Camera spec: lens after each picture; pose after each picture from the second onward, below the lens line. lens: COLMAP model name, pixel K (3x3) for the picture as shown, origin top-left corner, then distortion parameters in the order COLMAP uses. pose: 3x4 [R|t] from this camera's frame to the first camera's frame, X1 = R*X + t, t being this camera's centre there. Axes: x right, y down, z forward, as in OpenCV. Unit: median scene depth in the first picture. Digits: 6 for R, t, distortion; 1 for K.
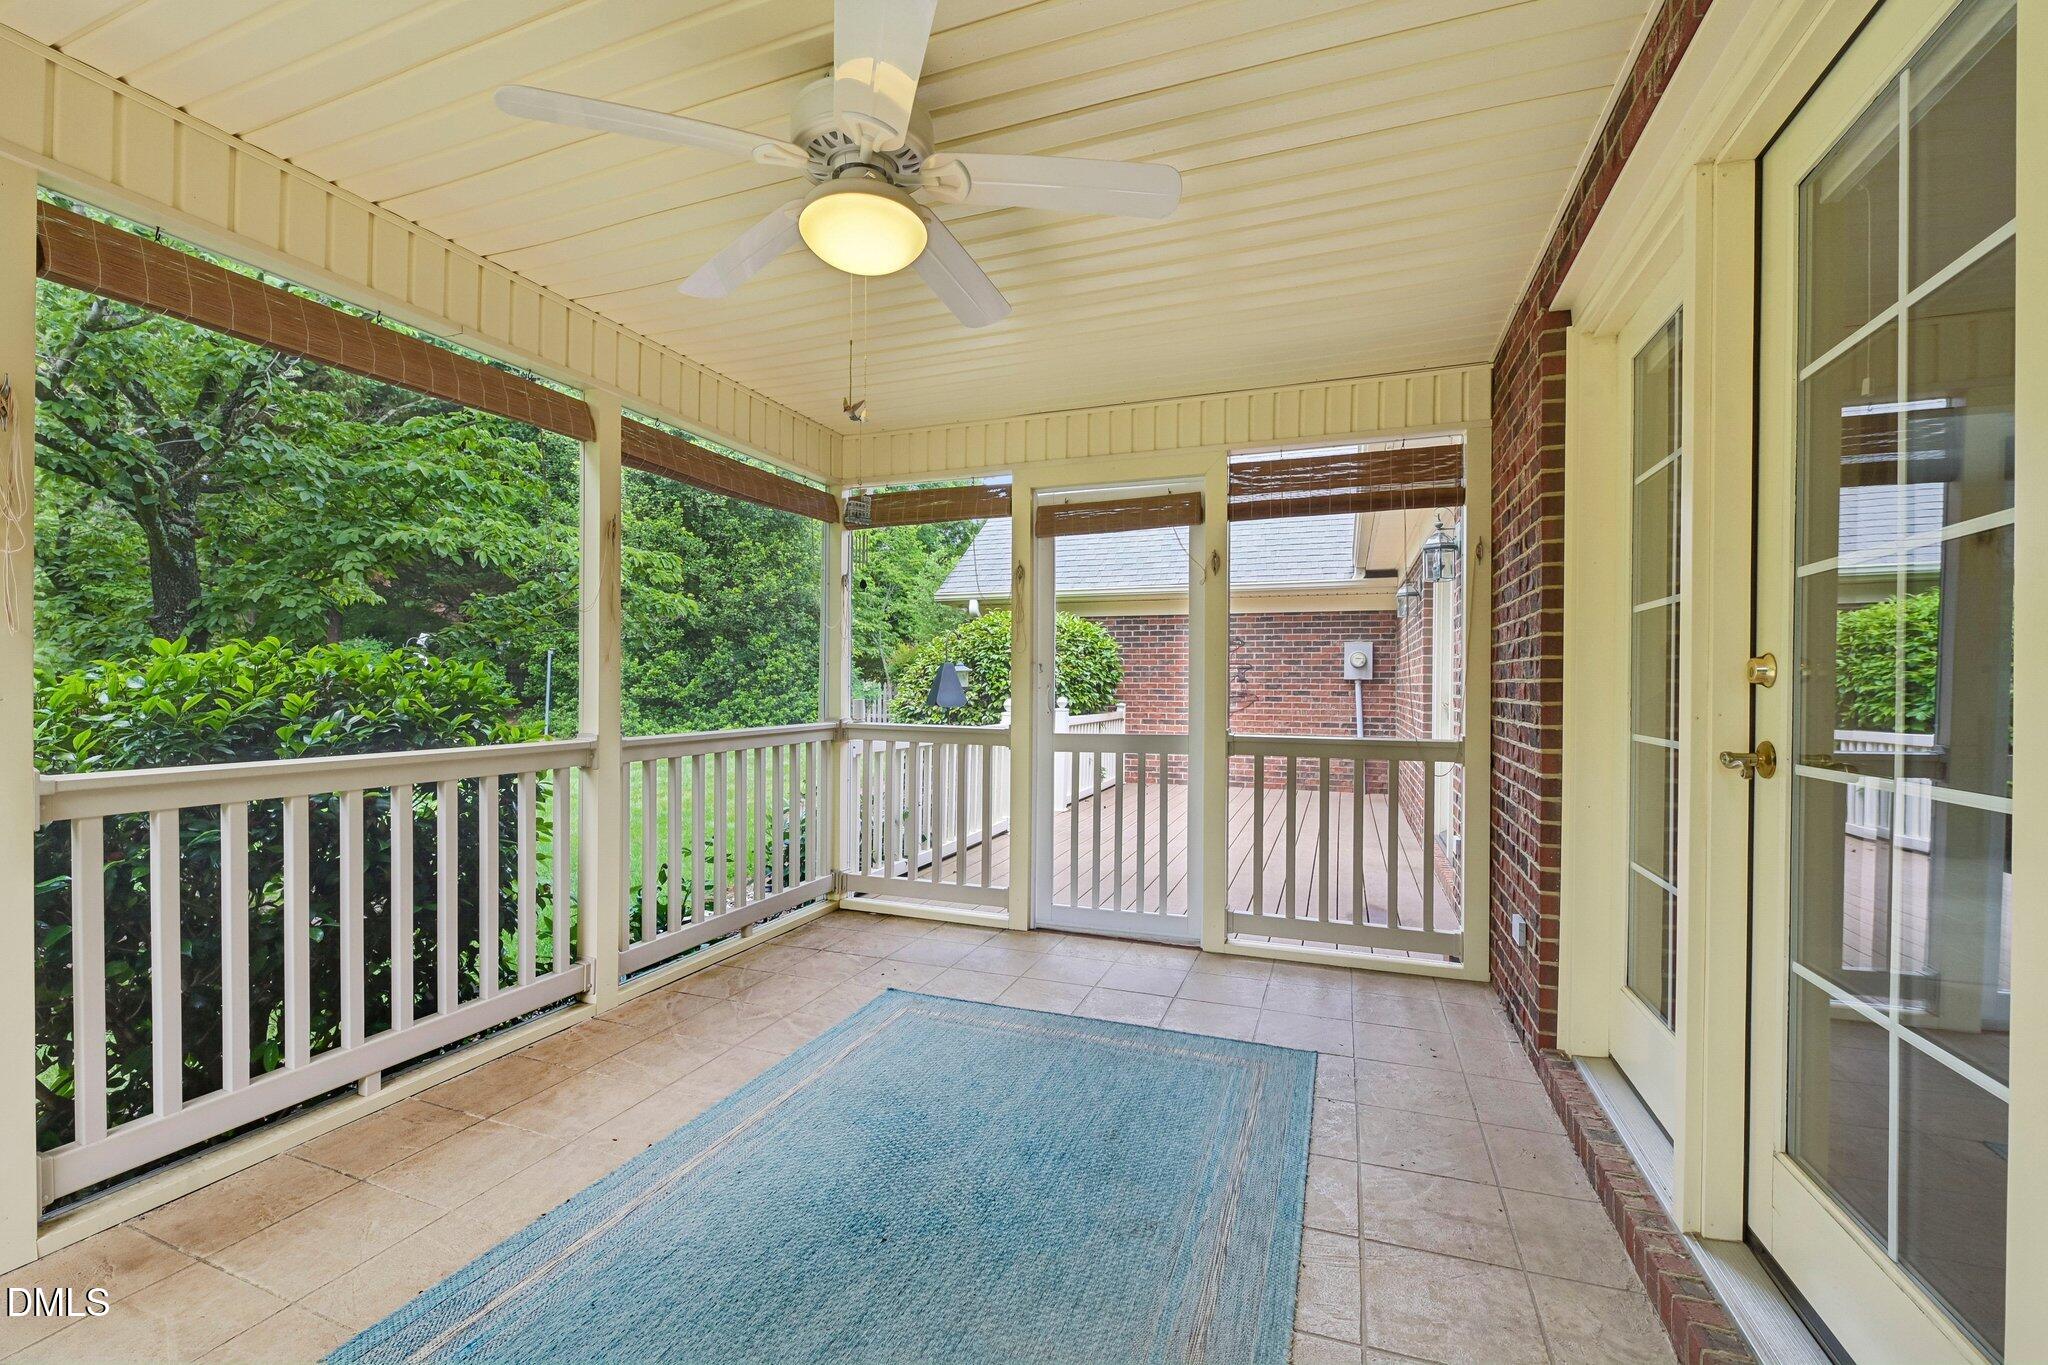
lens RADIAL K [[839.7, 0, 1031.0], [0, 839.7, 685.9], [0, 0, 1]] dist [-0.022773, -0.000233]
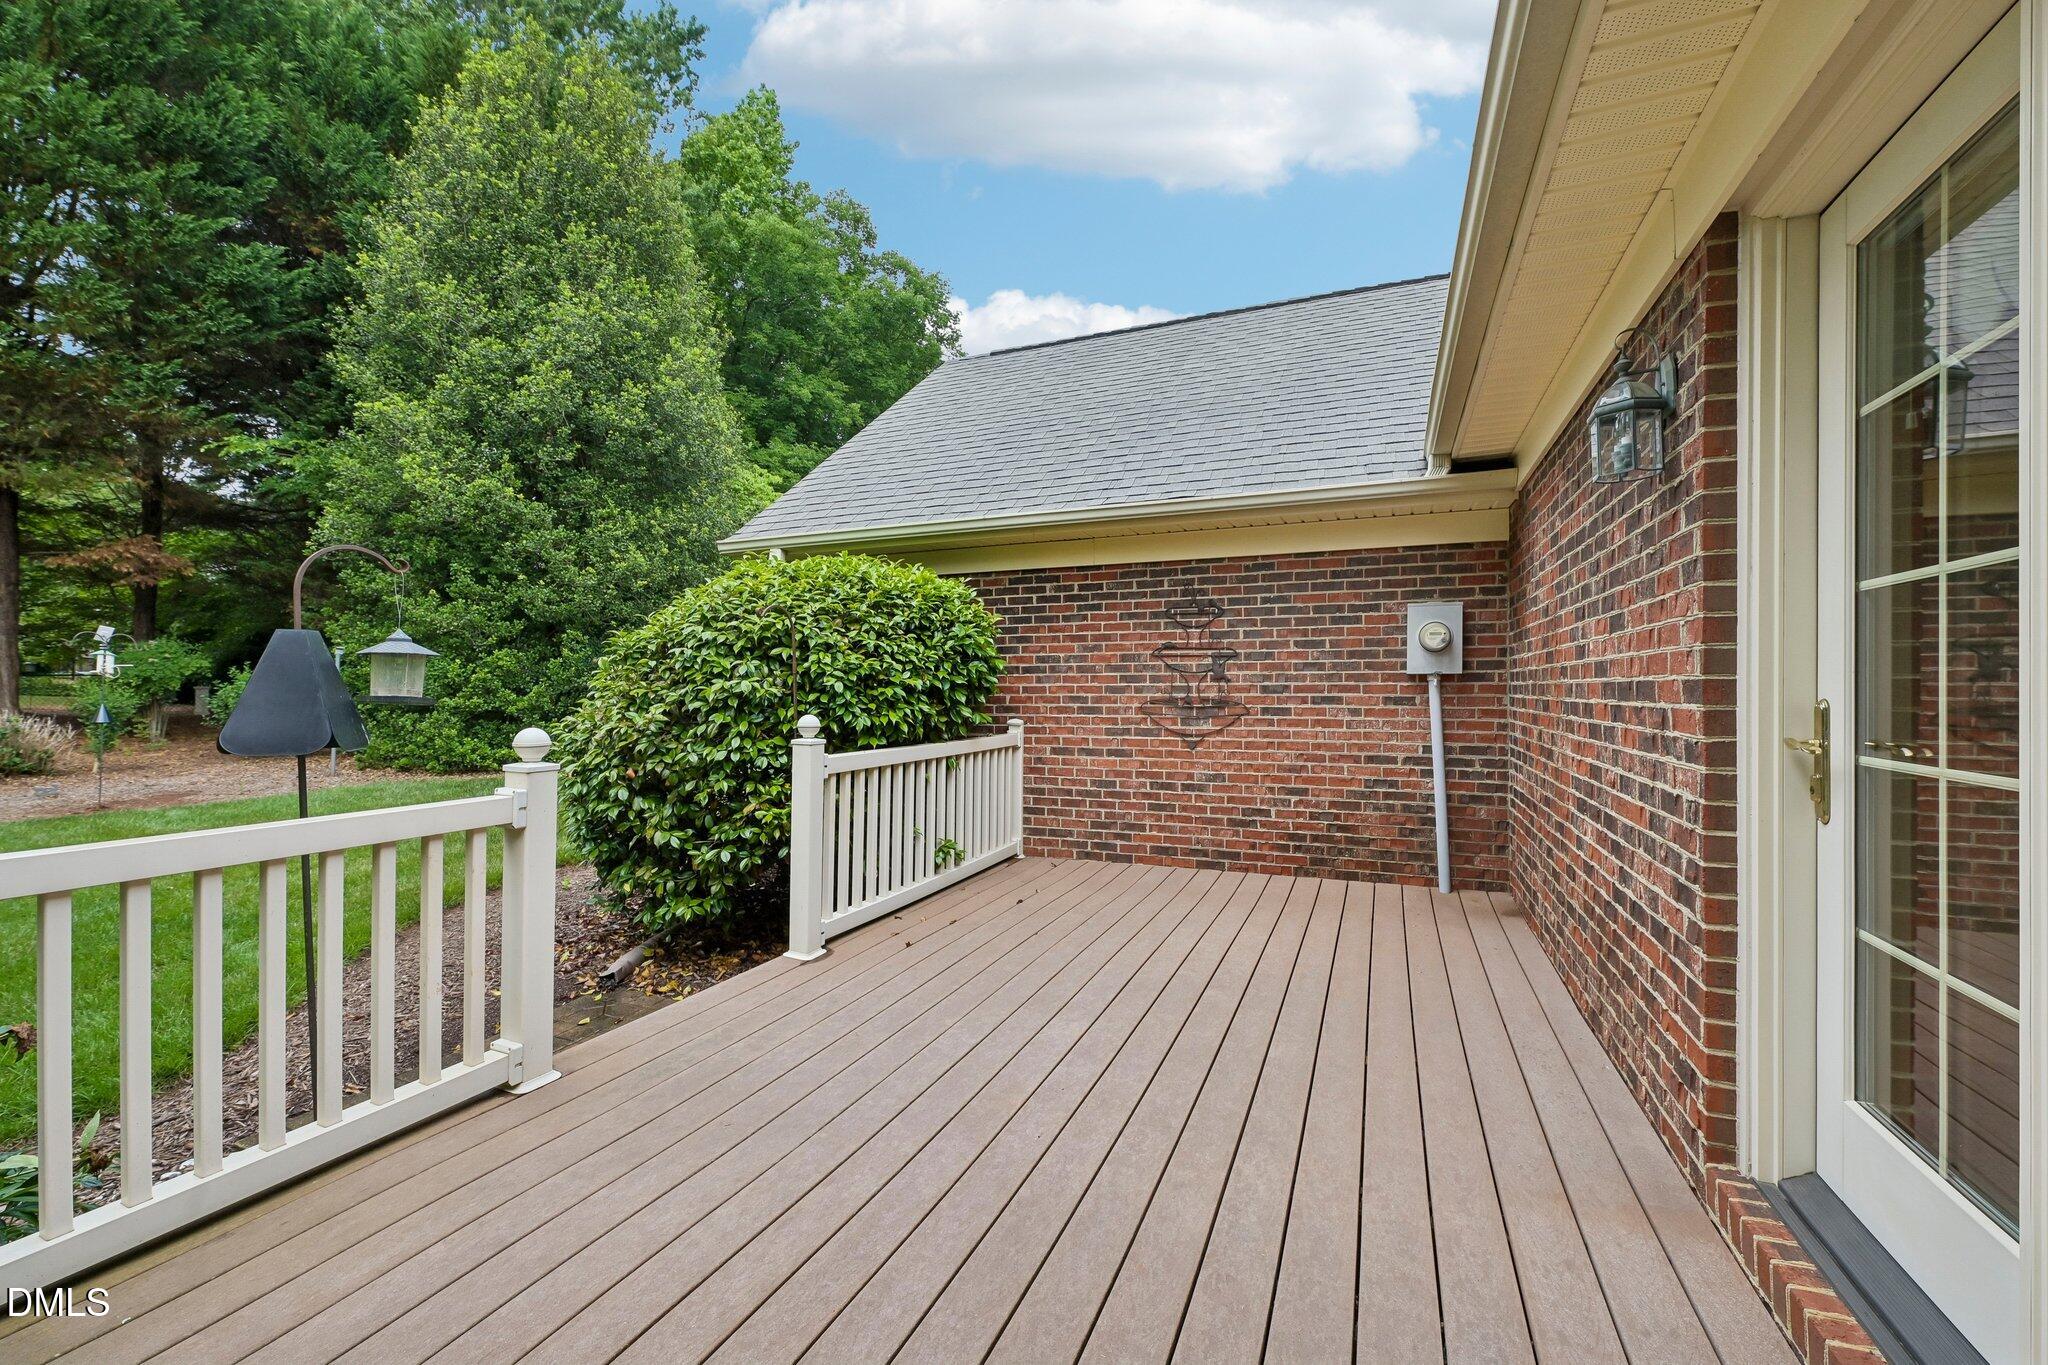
lens RADIAL K [[839.7, 0, 1026.6], [0, 839.7, 690.5], [0, 0, 1]] dist [-0.022773, -0.000233]
pose [[0.998788, -0.009830, -0.048226, 0.387208], [0.009868, 0.999951, 0.000551, 0.000393], [0.048218, -0.001027, 0.998836, 1.125290]]
